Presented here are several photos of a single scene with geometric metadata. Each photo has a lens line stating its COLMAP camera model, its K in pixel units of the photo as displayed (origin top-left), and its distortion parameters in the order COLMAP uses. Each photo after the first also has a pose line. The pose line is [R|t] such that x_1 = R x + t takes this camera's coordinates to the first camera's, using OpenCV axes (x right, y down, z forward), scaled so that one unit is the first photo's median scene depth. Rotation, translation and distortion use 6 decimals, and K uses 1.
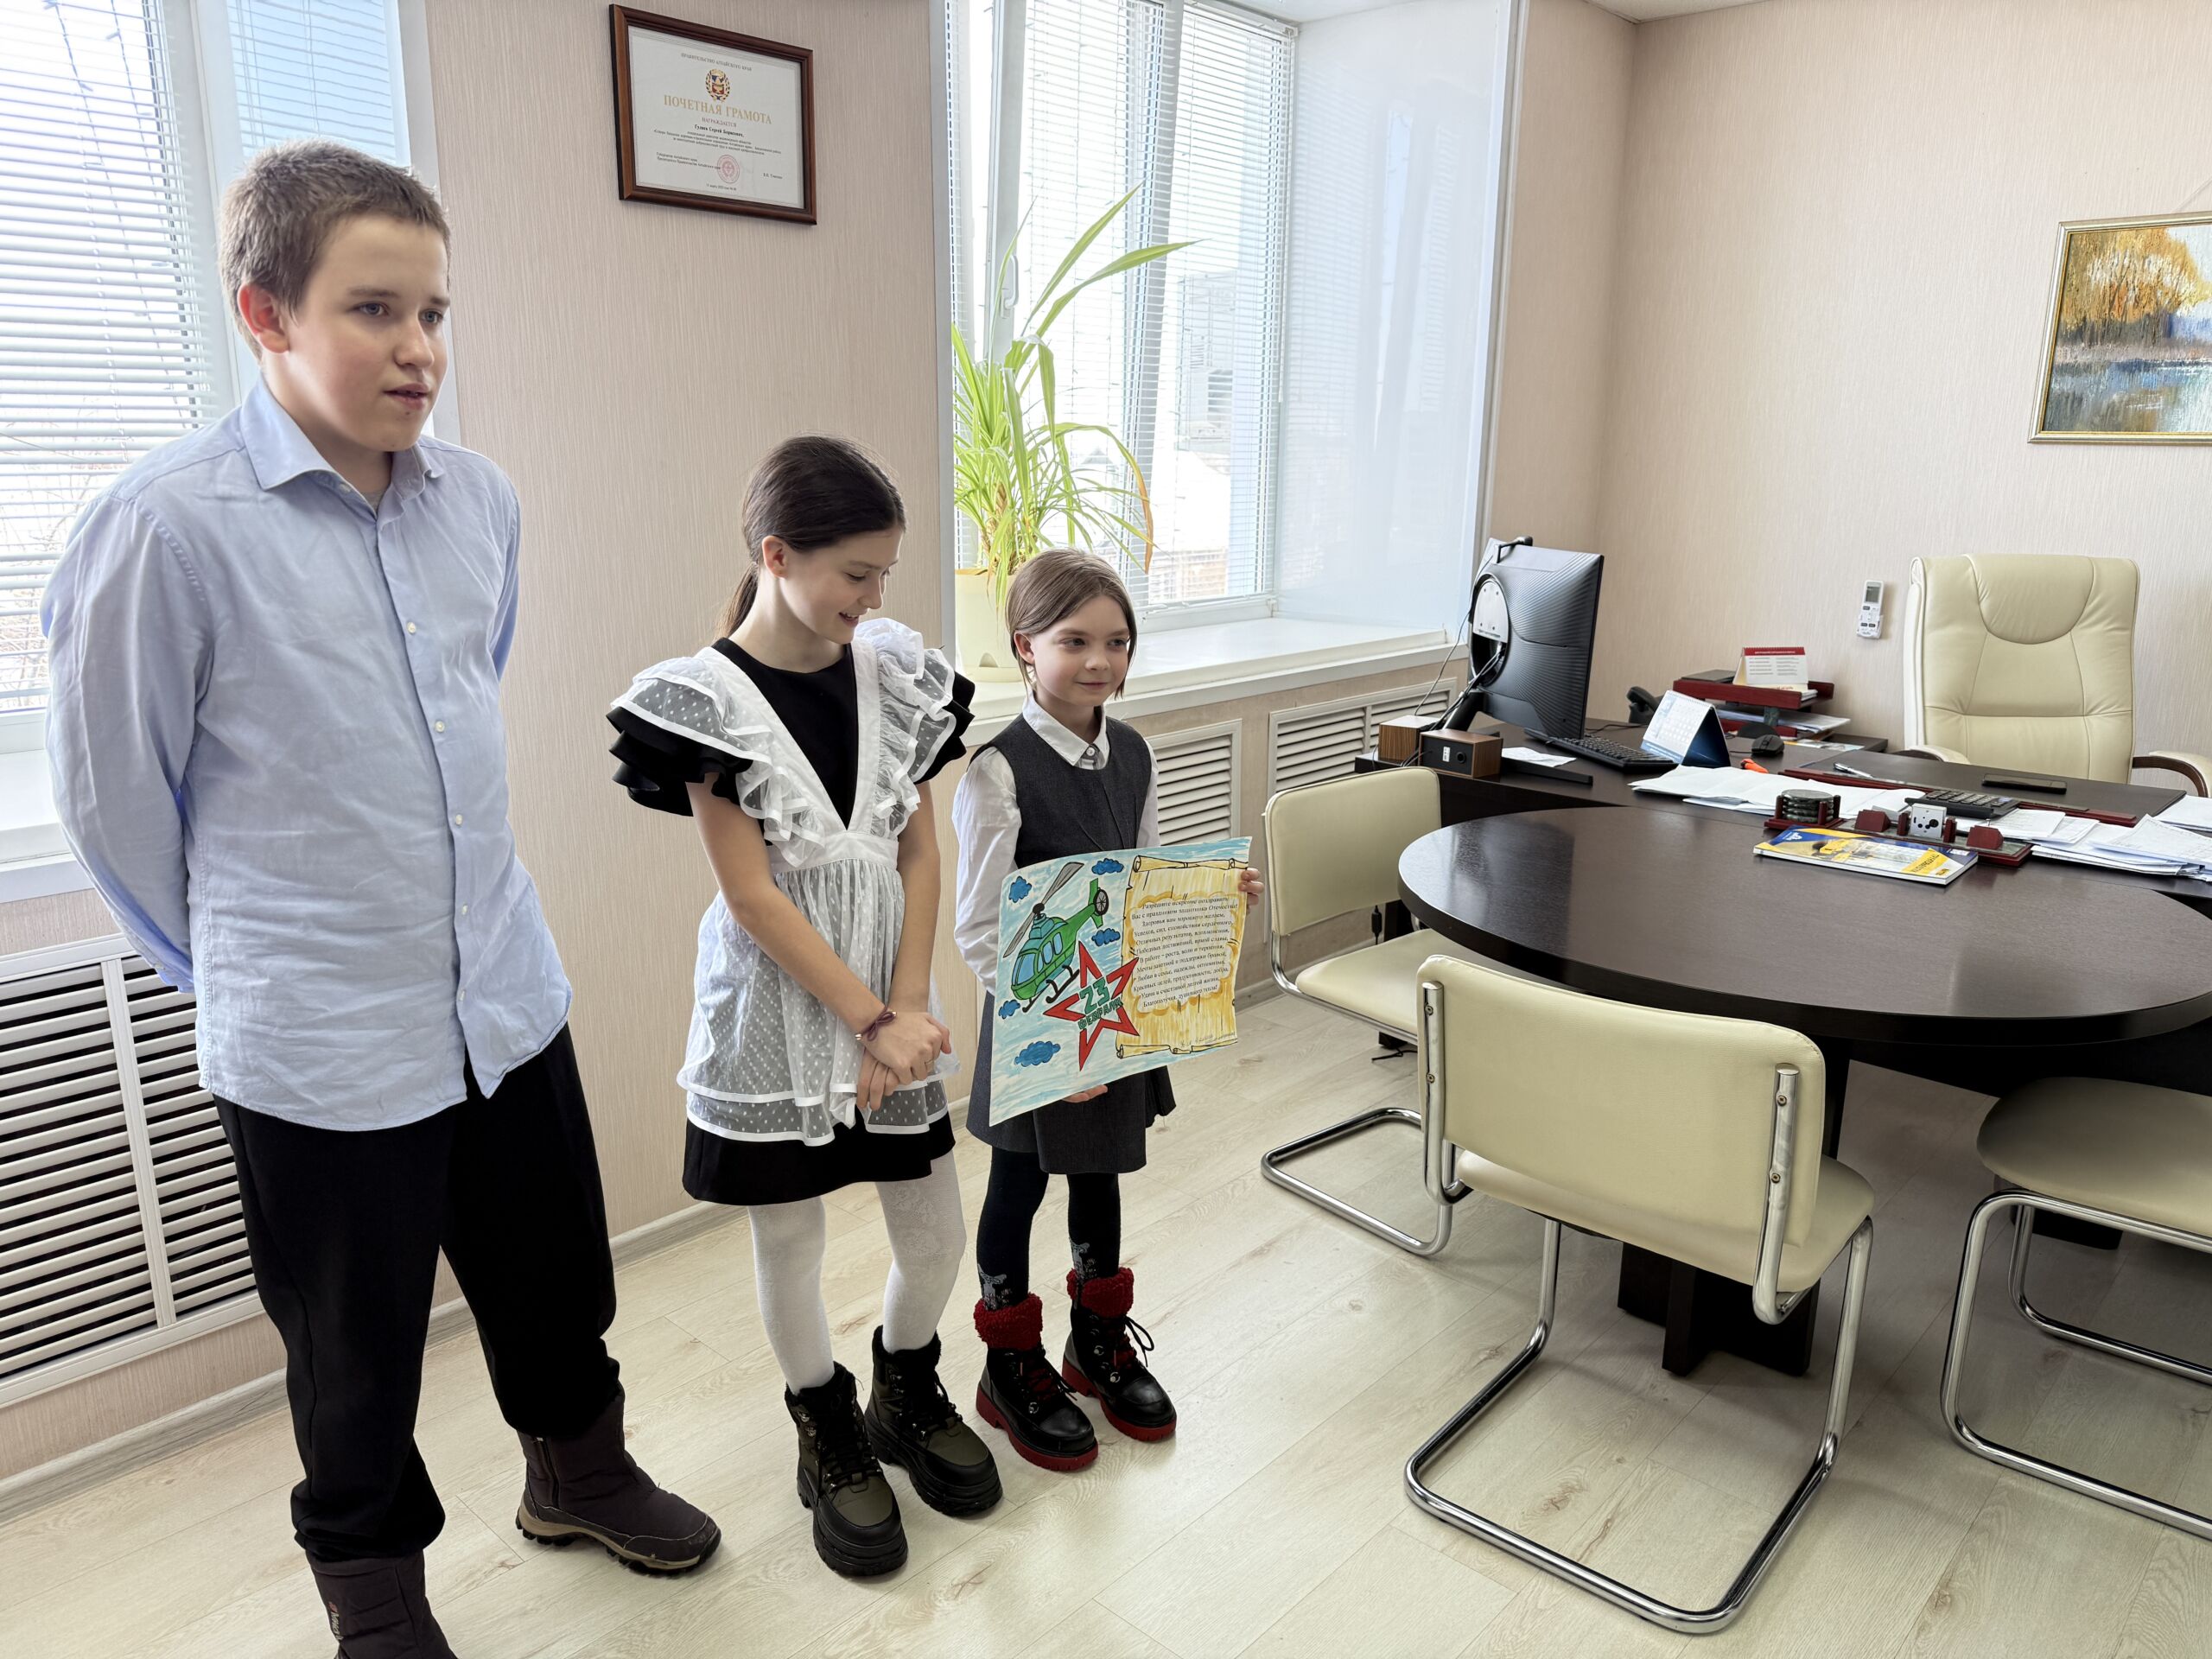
lens RADIAL K [[1569.0, 0, 1106.0], [0, 1569.0, 829.5], [0, 0, 1]] dist [0.126229, -0.135860]
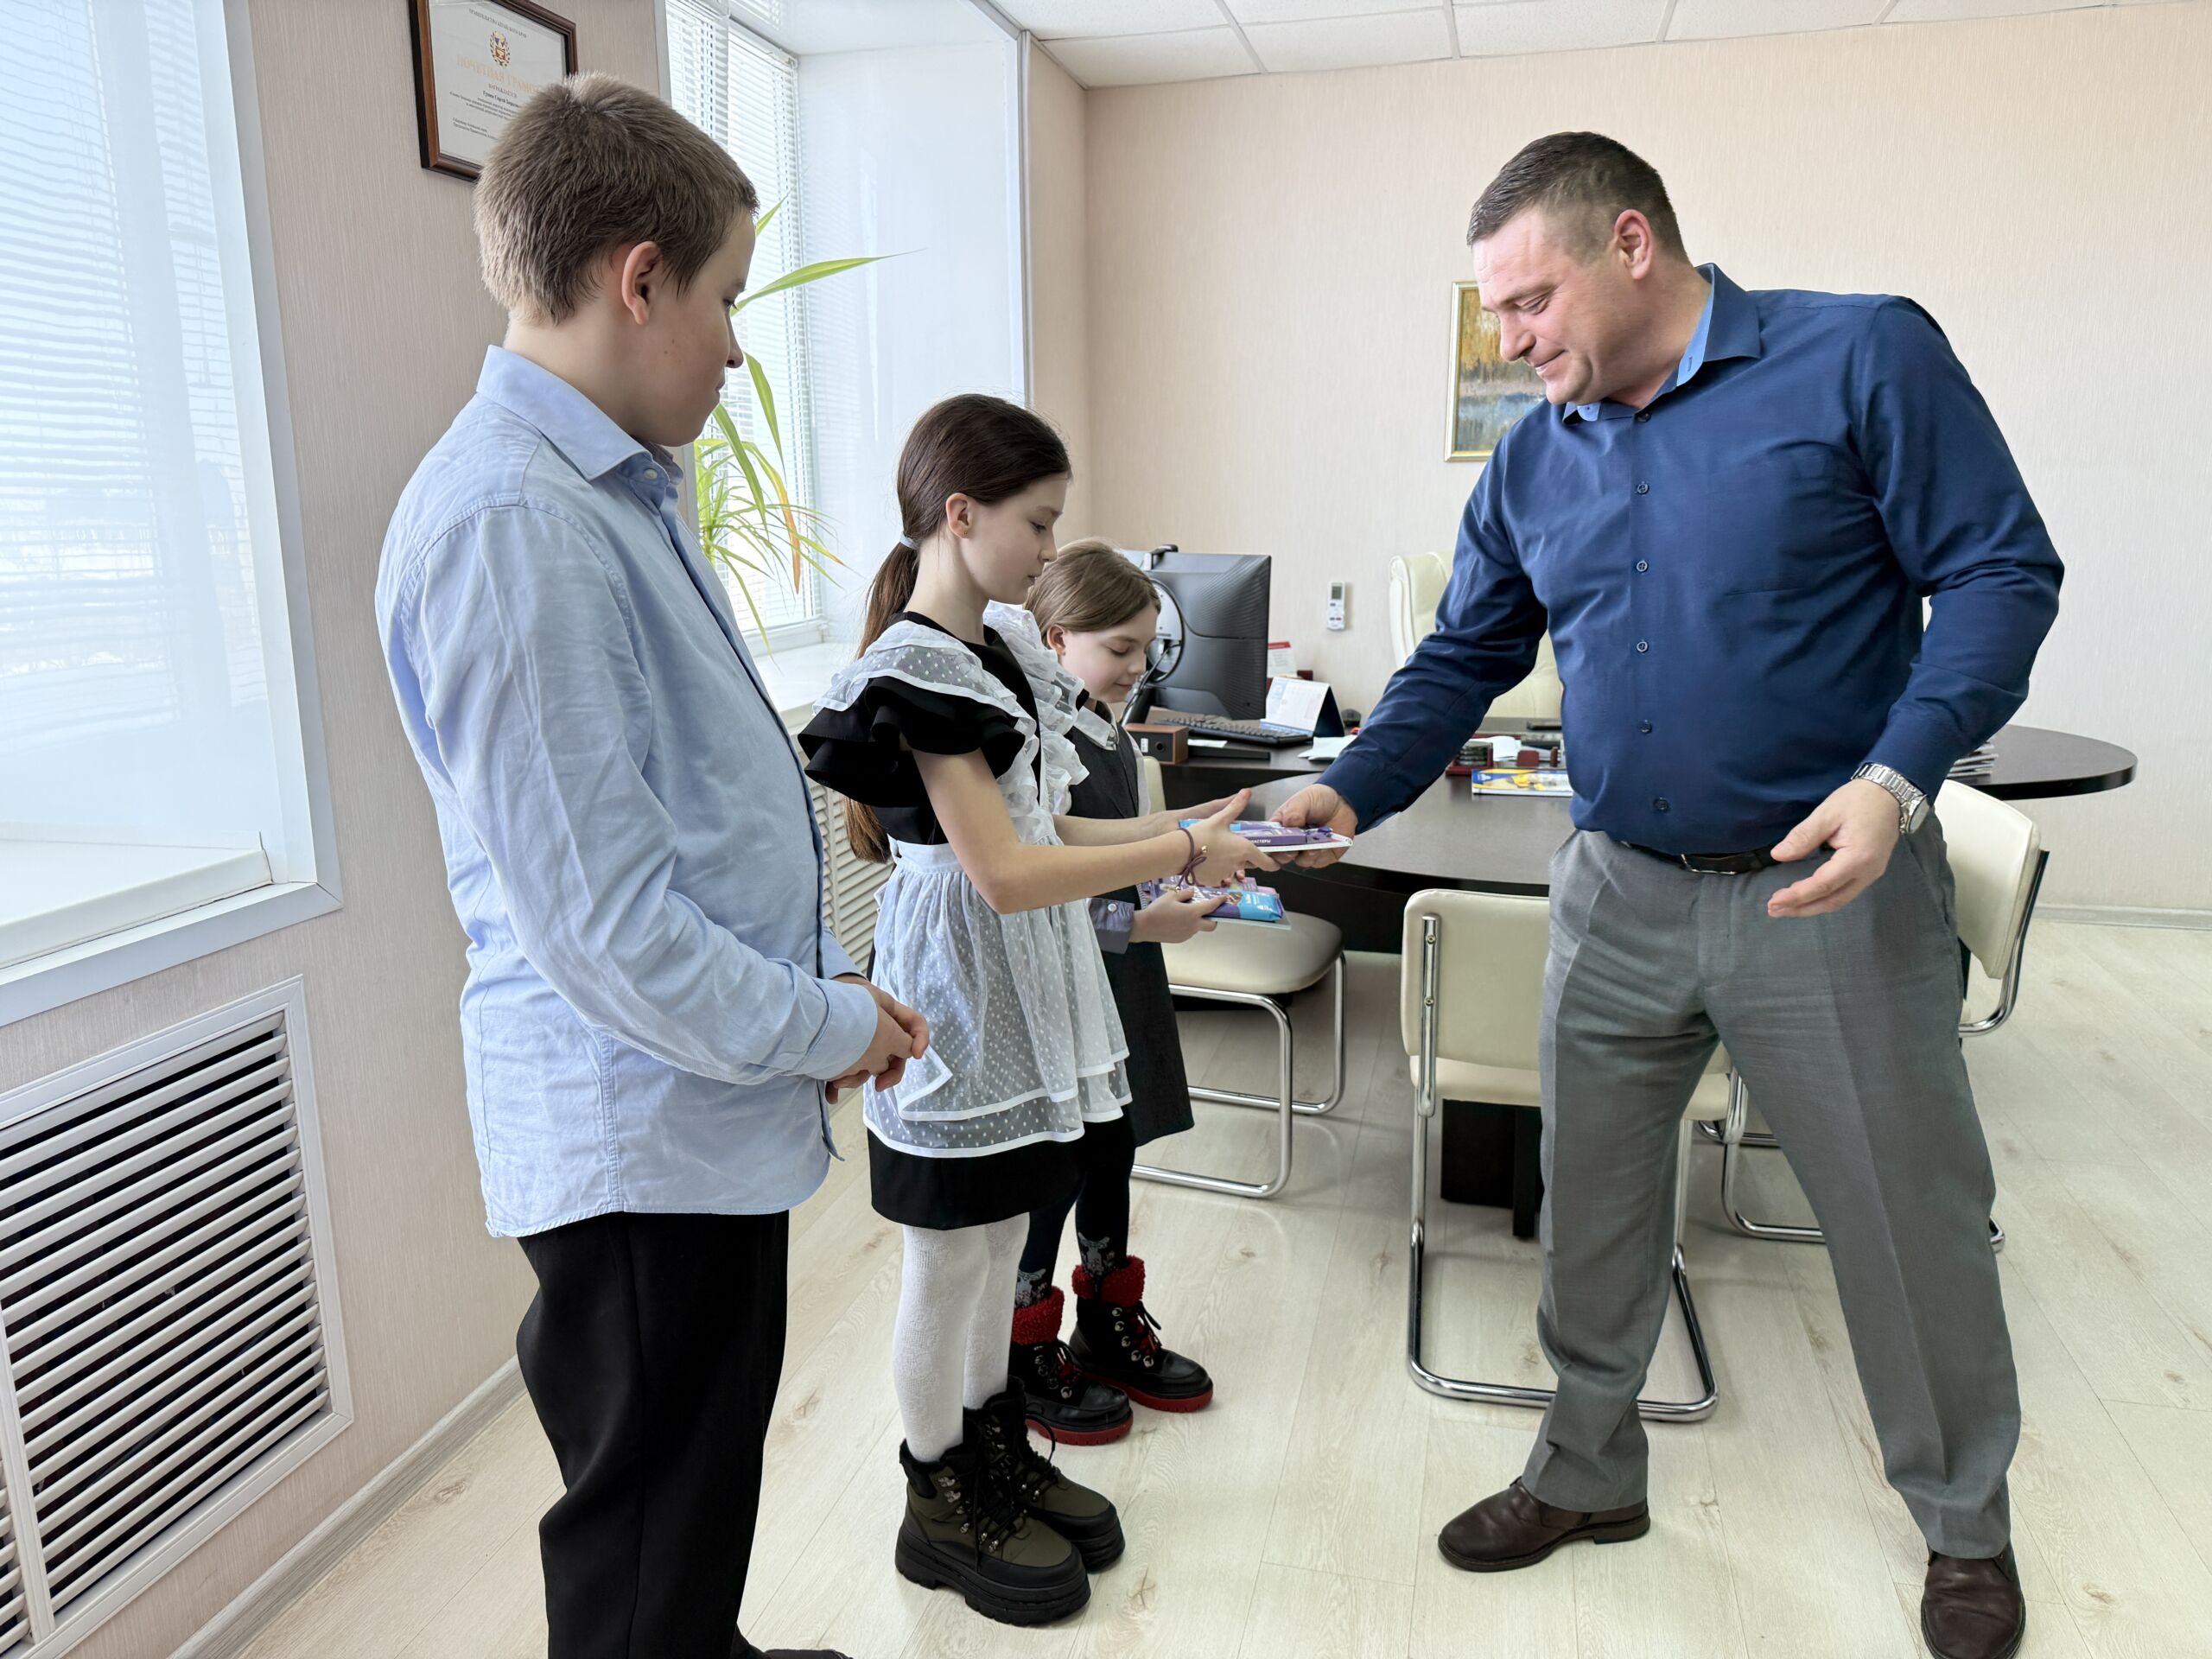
lens RADIAL K [[1610.0, 0, 1059.9], [0, 1610.0, 831.1], [0, 0, 1]] dist [0.048462, -0.003045]
pose [[0.888928, -0.112744, 0.443955, -0.416884], [0.128789, 0.991654, -0.006039, 0.012205], [-0.439569, 0.062544, 0.896029, 0.076982]]
